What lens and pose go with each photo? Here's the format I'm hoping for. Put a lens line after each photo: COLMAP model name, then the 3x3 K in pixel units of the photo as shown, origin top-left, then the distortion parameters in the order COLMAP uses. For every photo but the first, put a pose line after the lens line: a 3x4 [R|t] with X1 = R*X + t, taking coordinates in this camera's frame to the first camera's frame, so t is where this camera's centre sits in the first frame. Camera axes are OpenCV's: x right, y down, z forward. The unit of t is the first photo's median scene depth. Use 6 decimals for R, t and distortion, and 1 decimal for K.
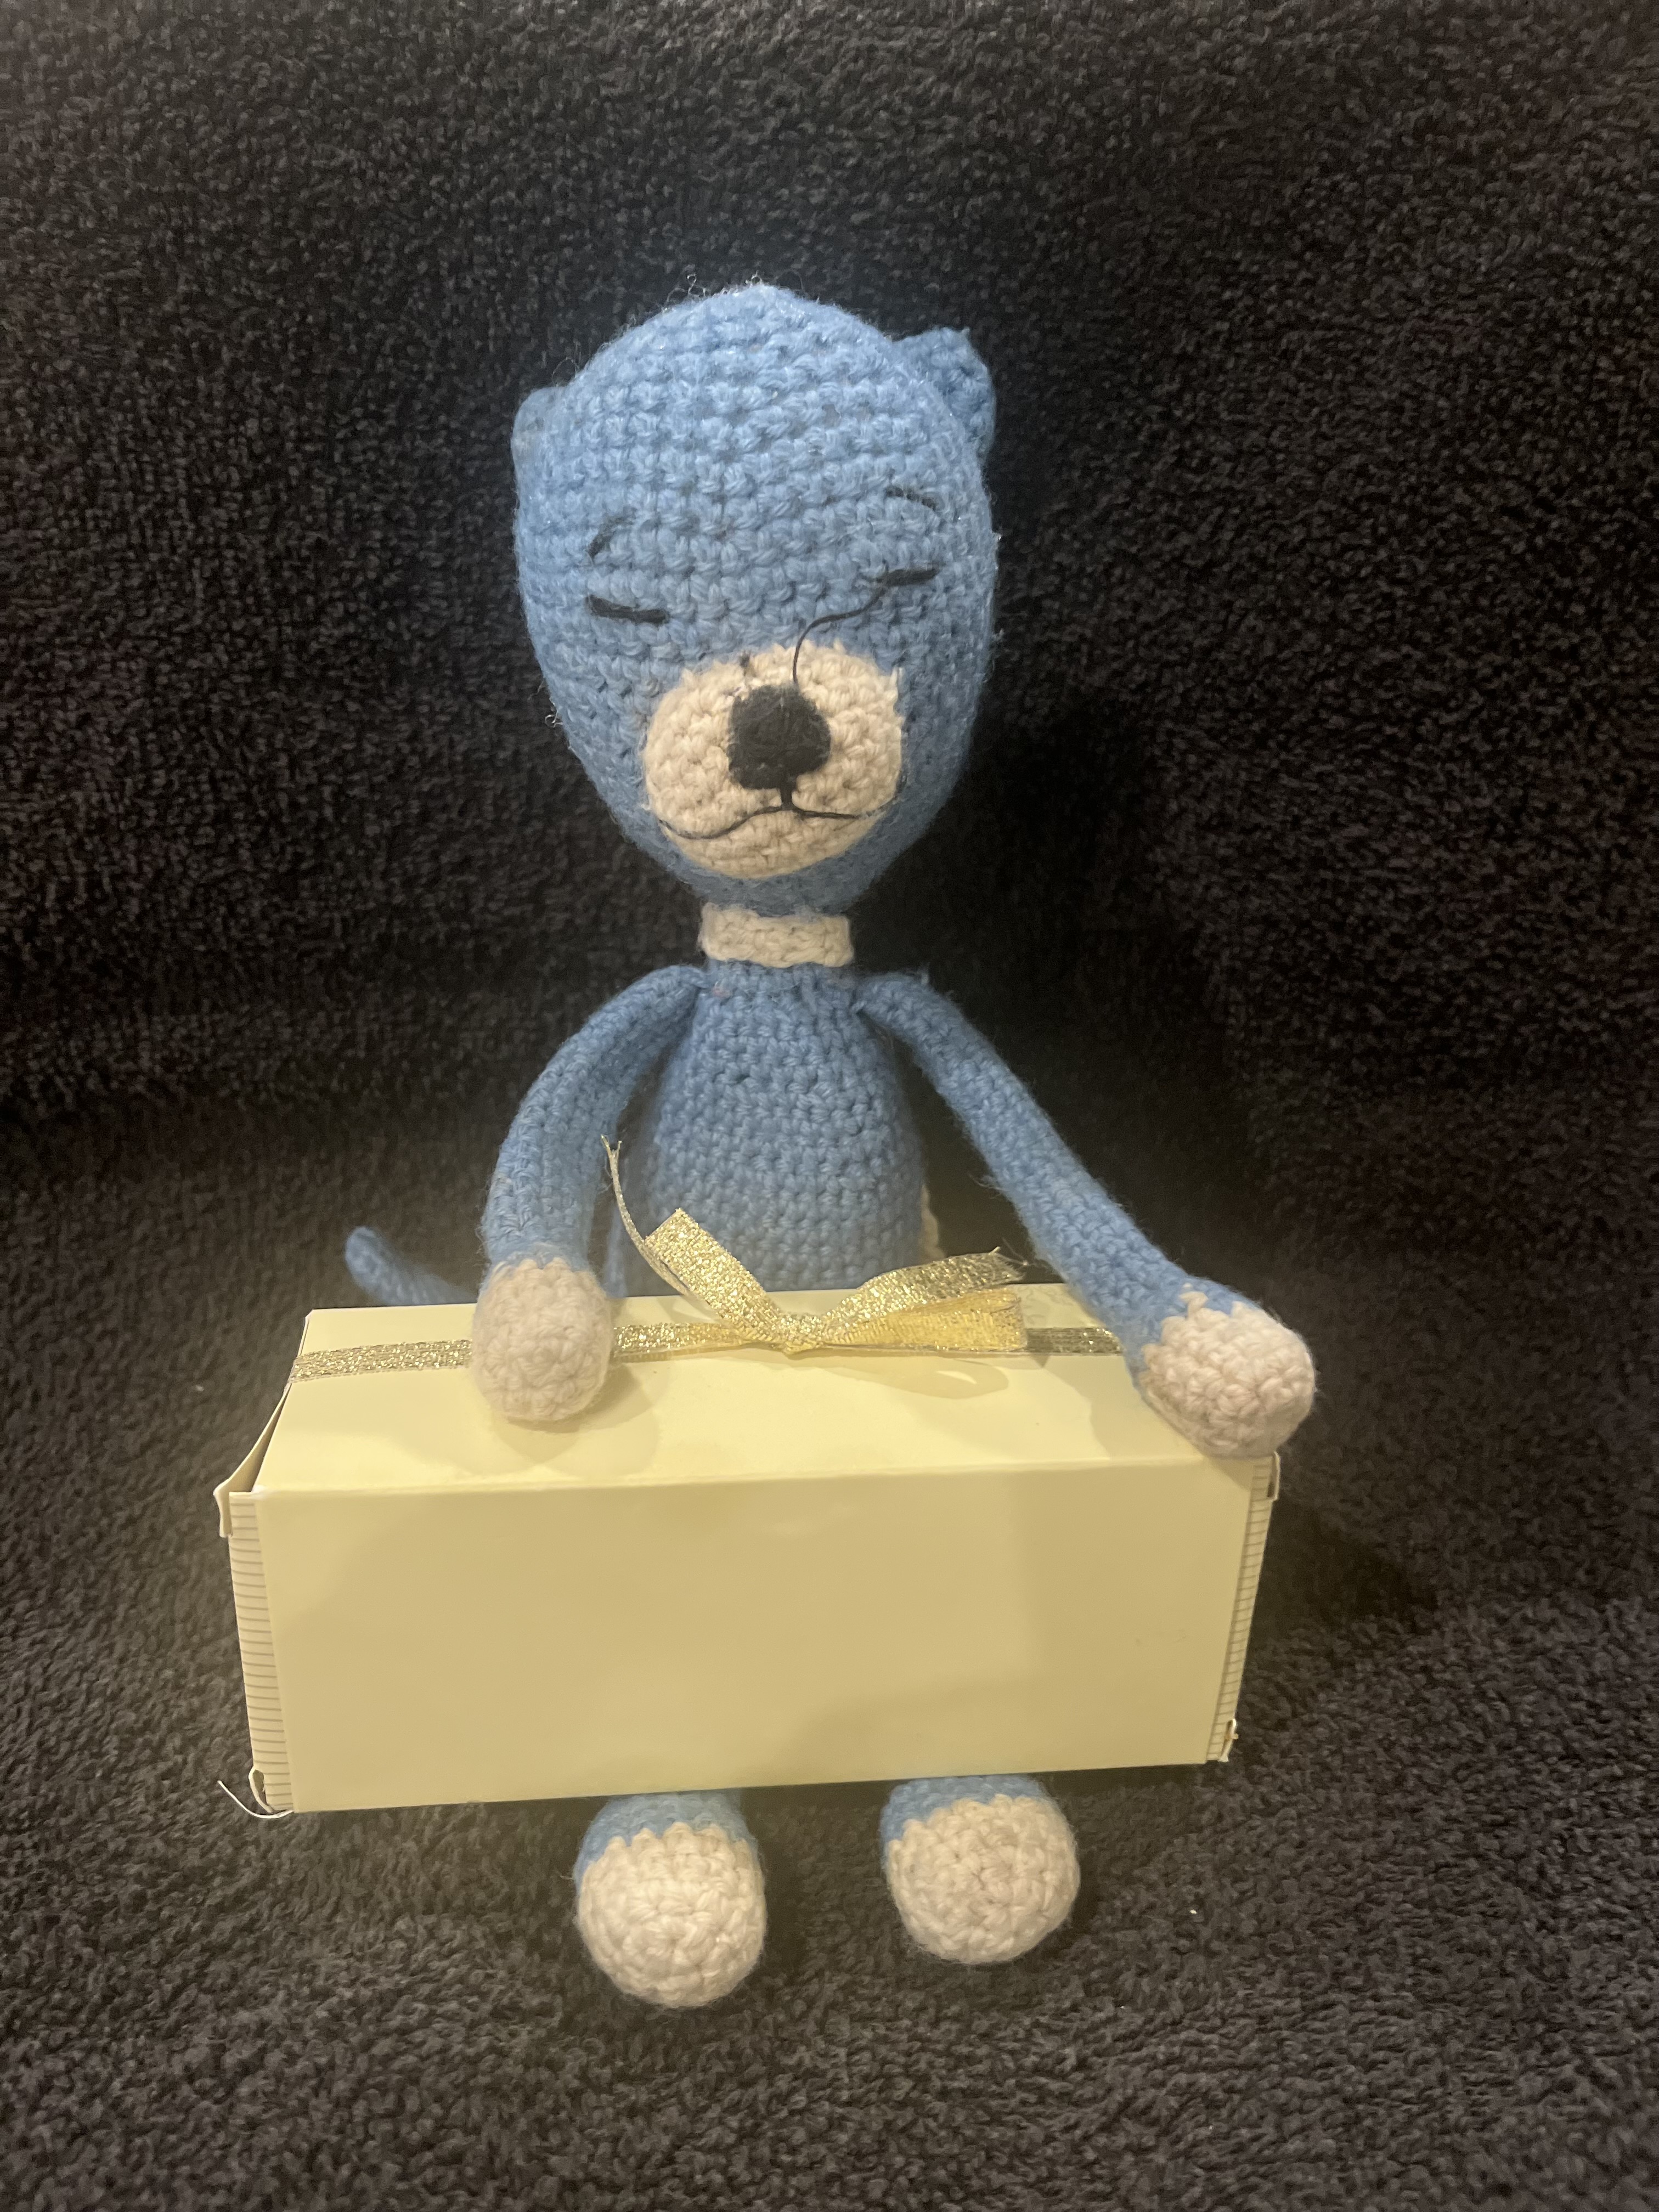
lens RADIAL K [[1647.6, 0, 755.1], [0, 1647.6, 1107.3], [0, 0, 1]] dist [-0.109058, 0.064992]
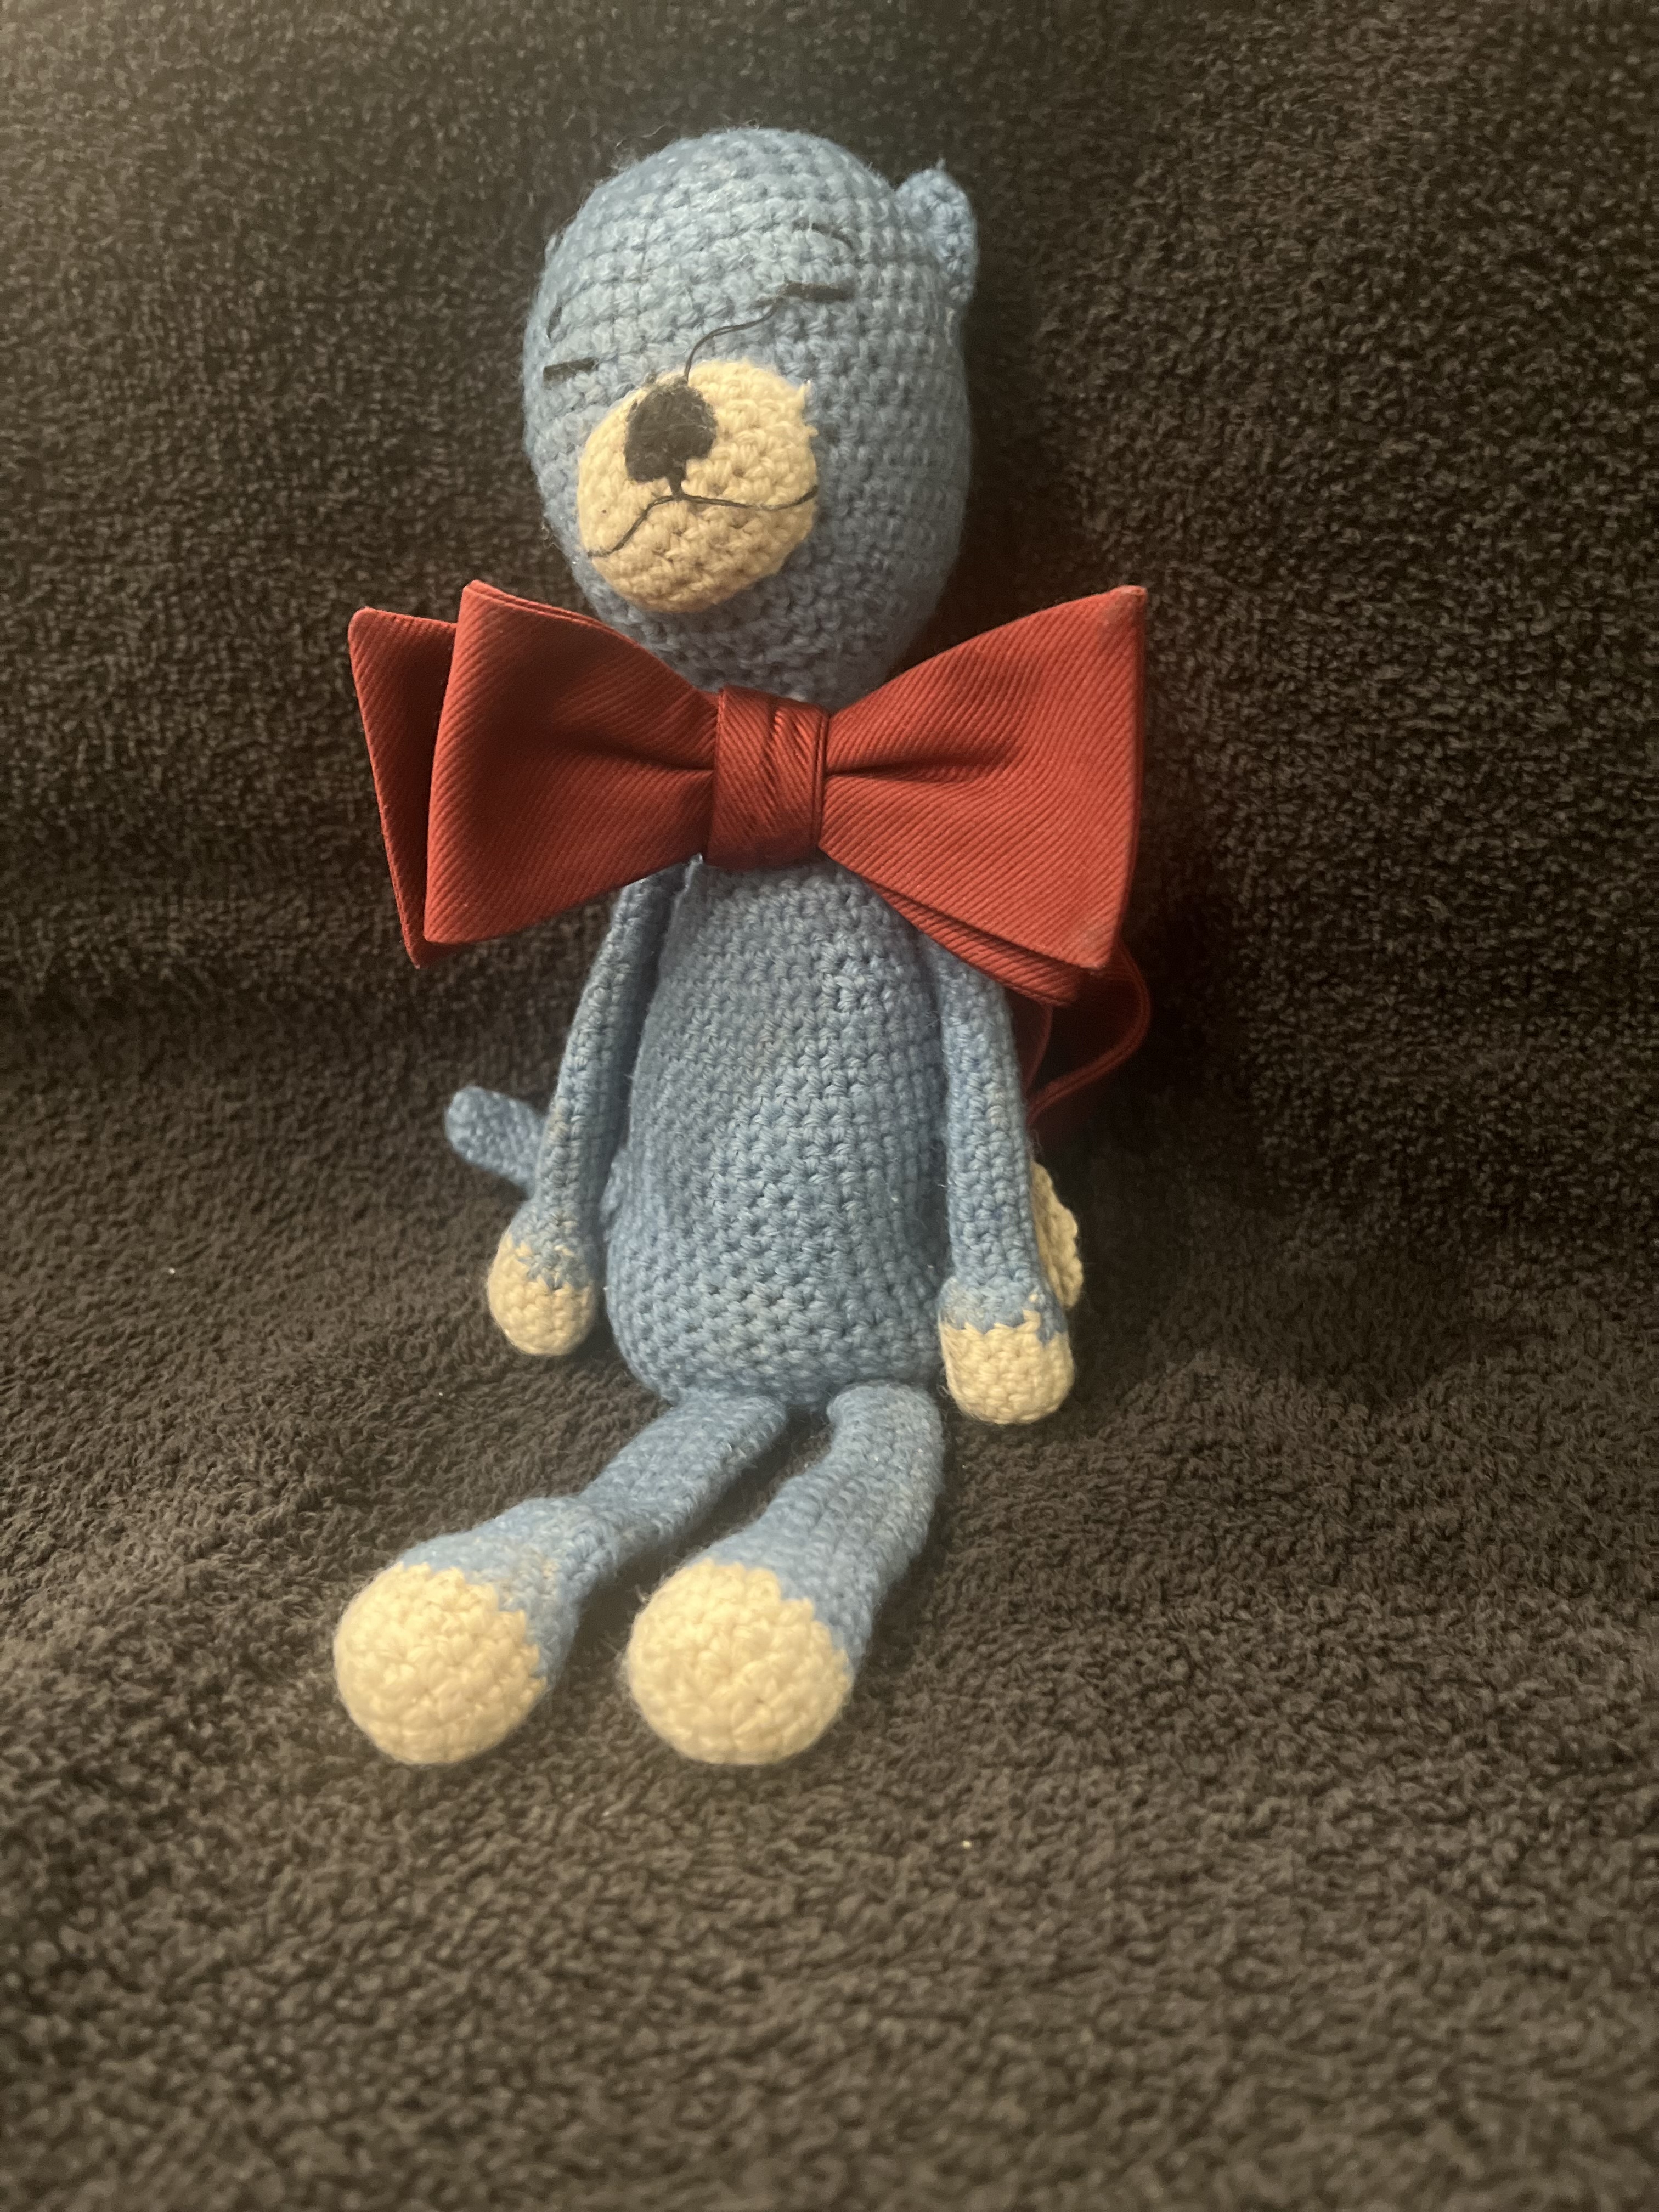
lens RADIAL K [[1647.6, 0, 755.1], [0, 1647.6, 1107.3], [0, 0, 1]] dist [-0.109058, 0.064992]
pose [[0.969189, 0.055143, -0.240065, 0.263138], [-0.090918, 0.985883, -0.140598, 0.209740], [0.228923, 0.158092, 0.960521, 0.136210]]
